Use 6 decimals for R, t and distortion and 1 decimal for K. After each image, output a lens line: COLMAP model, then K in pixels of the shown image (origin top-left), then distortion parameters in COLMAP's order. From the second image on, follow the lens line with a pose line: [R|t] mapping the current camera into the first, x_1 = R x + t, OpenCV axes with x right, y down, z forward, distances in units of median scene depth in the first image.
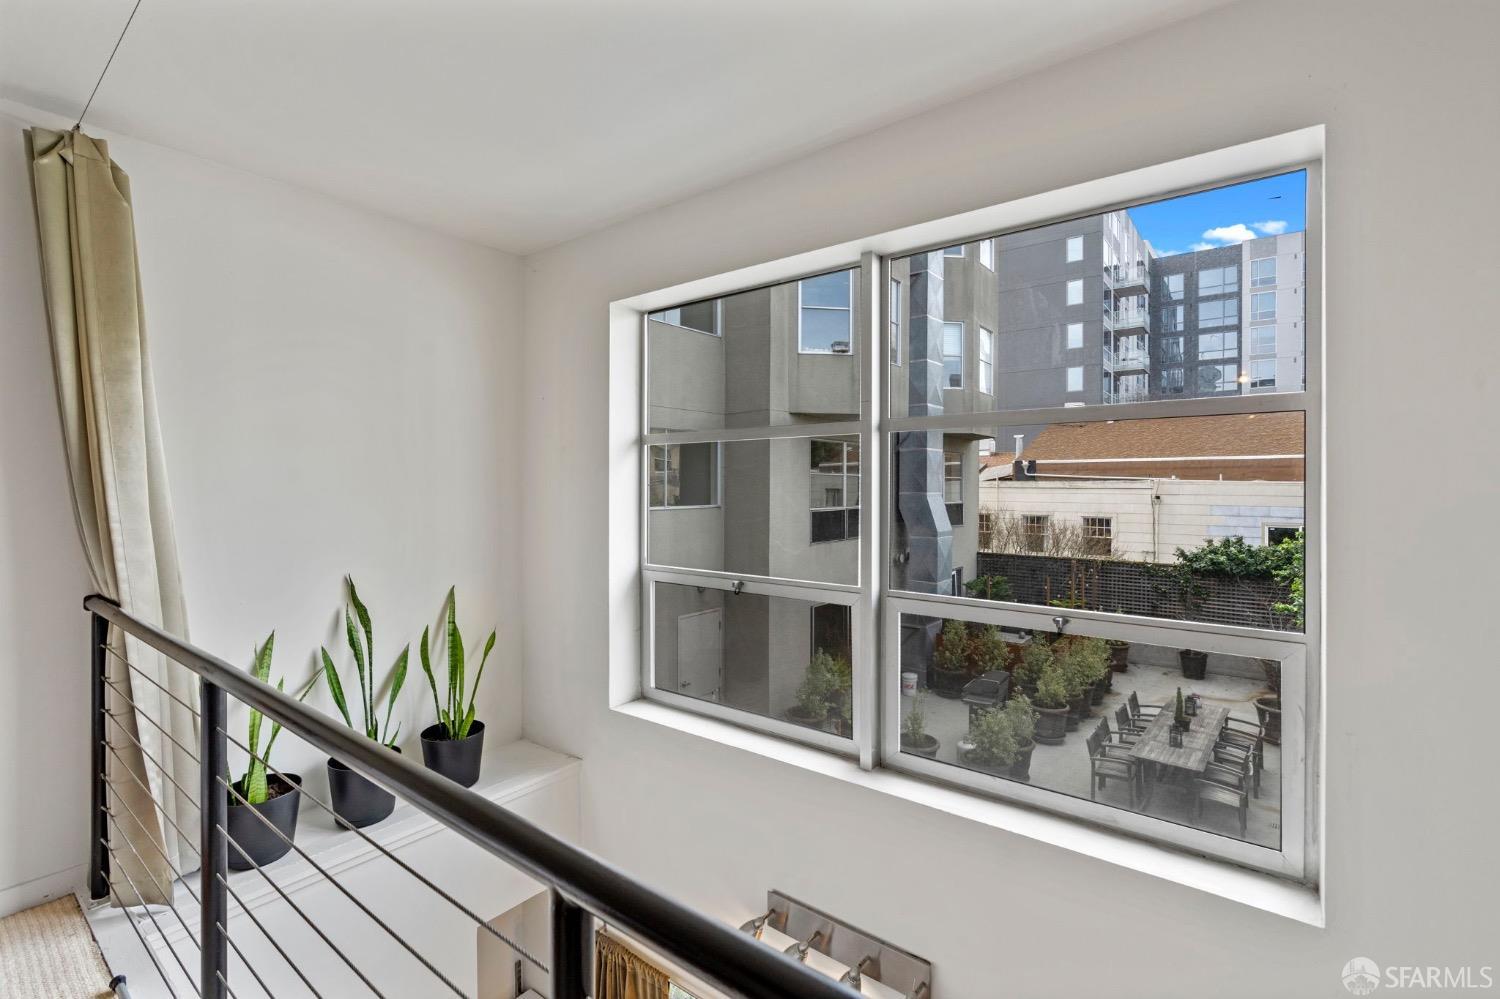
lens RADIAL K [[685.4, 0, 755.9], [0, 685.4, 476.0], [0, 0, 1]] dist [-0.011942, 0.004422]
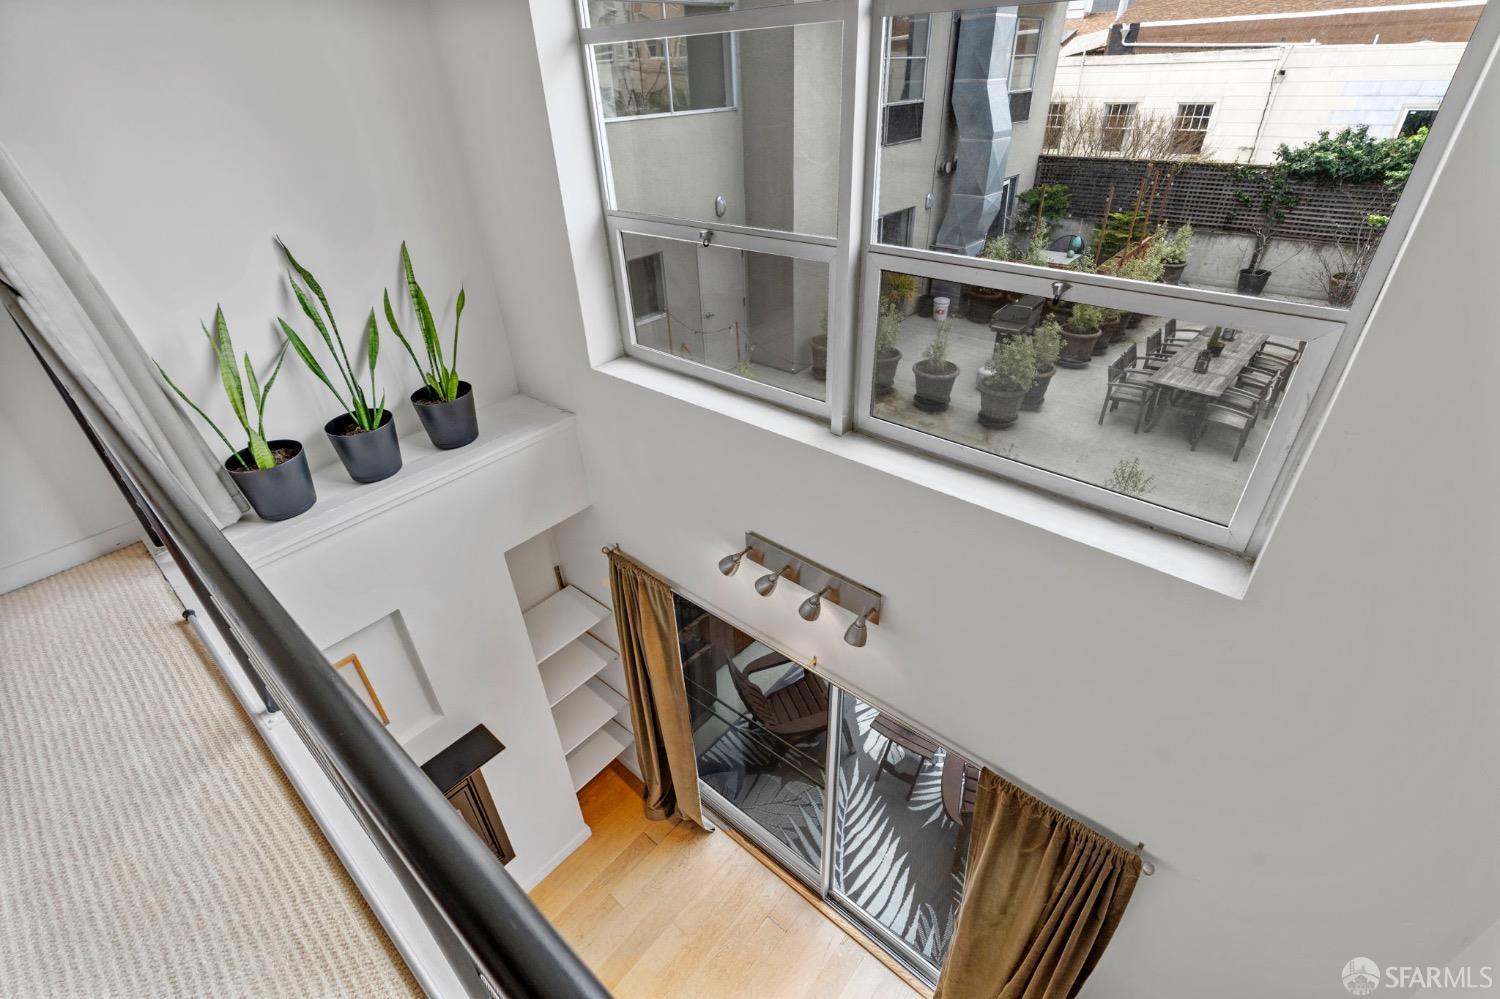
lens RADIAL K [[685.4, 0, 749.3], [0, 685.4, 503.3], [0, 0, 1]] dist [-0.011942, 0.004422]
pose [[0.997807, -0.001958, -0.066161, 0.020494], [0.037697, 0.838417, 0.543724, -0.006177], [0.054406, -0.545026, 0.836652, 0.022412]]
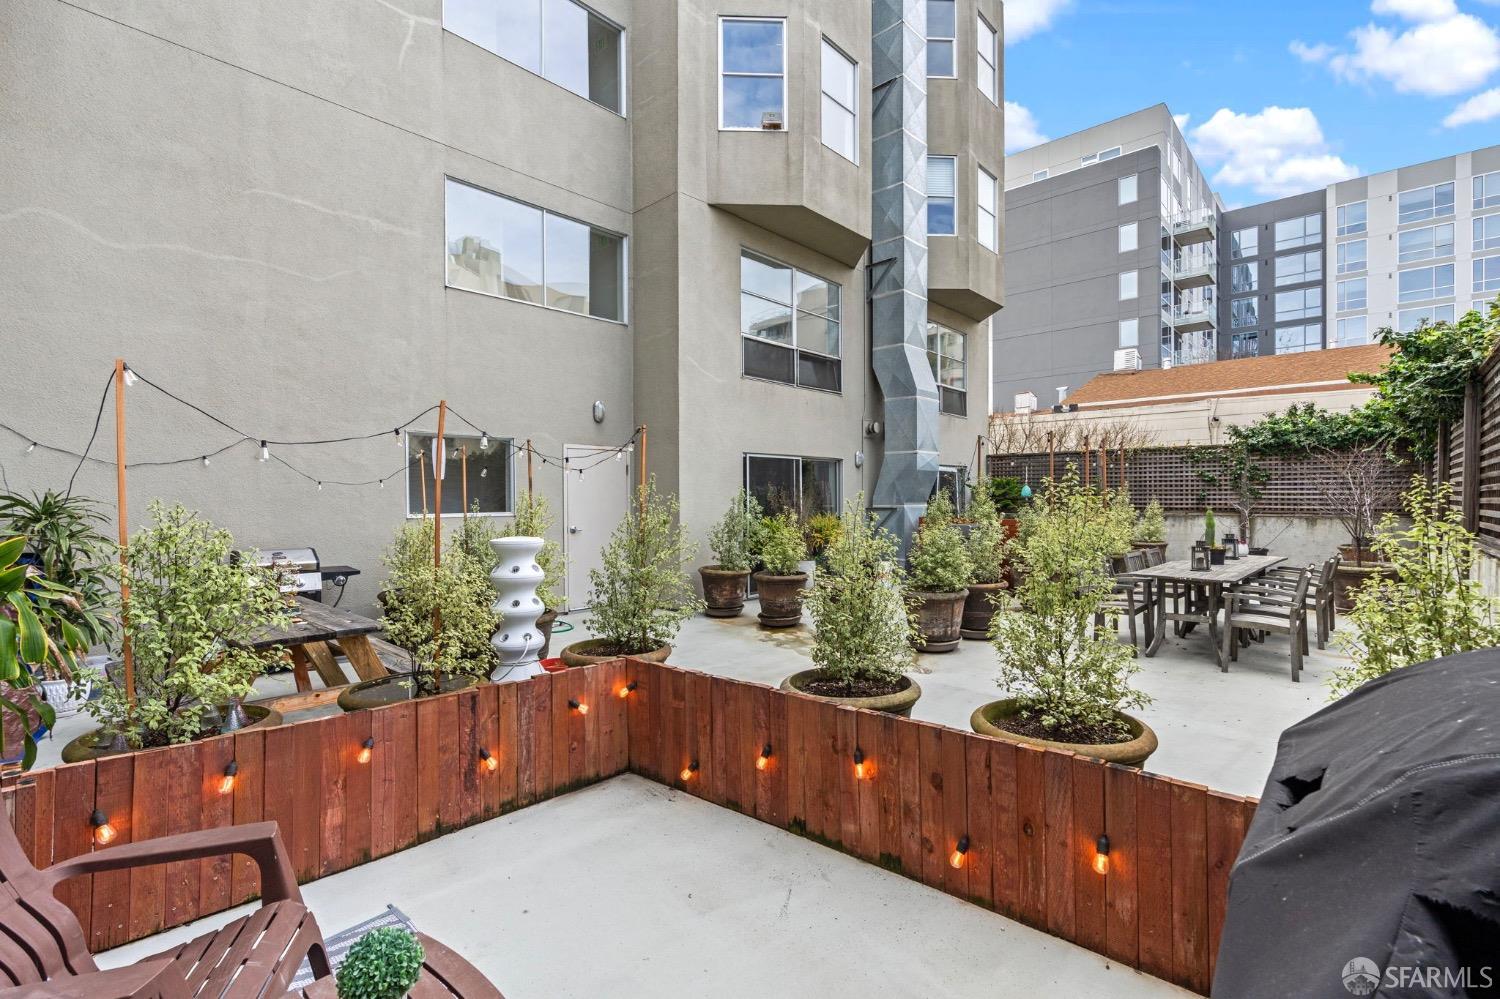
lens RADIAL K [[685.4, 0, 756.5], [0, 685.4, 503.1], [0, 0, 1]] dist [-0.011942, 0.004422]
pose [[0.996588, -0.007713, -0.082175, 0.180142], [0.008331, 0.999940, 0.007178, 0.271348], [0.082115, -0.007838, 0.996592, 0.213277]]
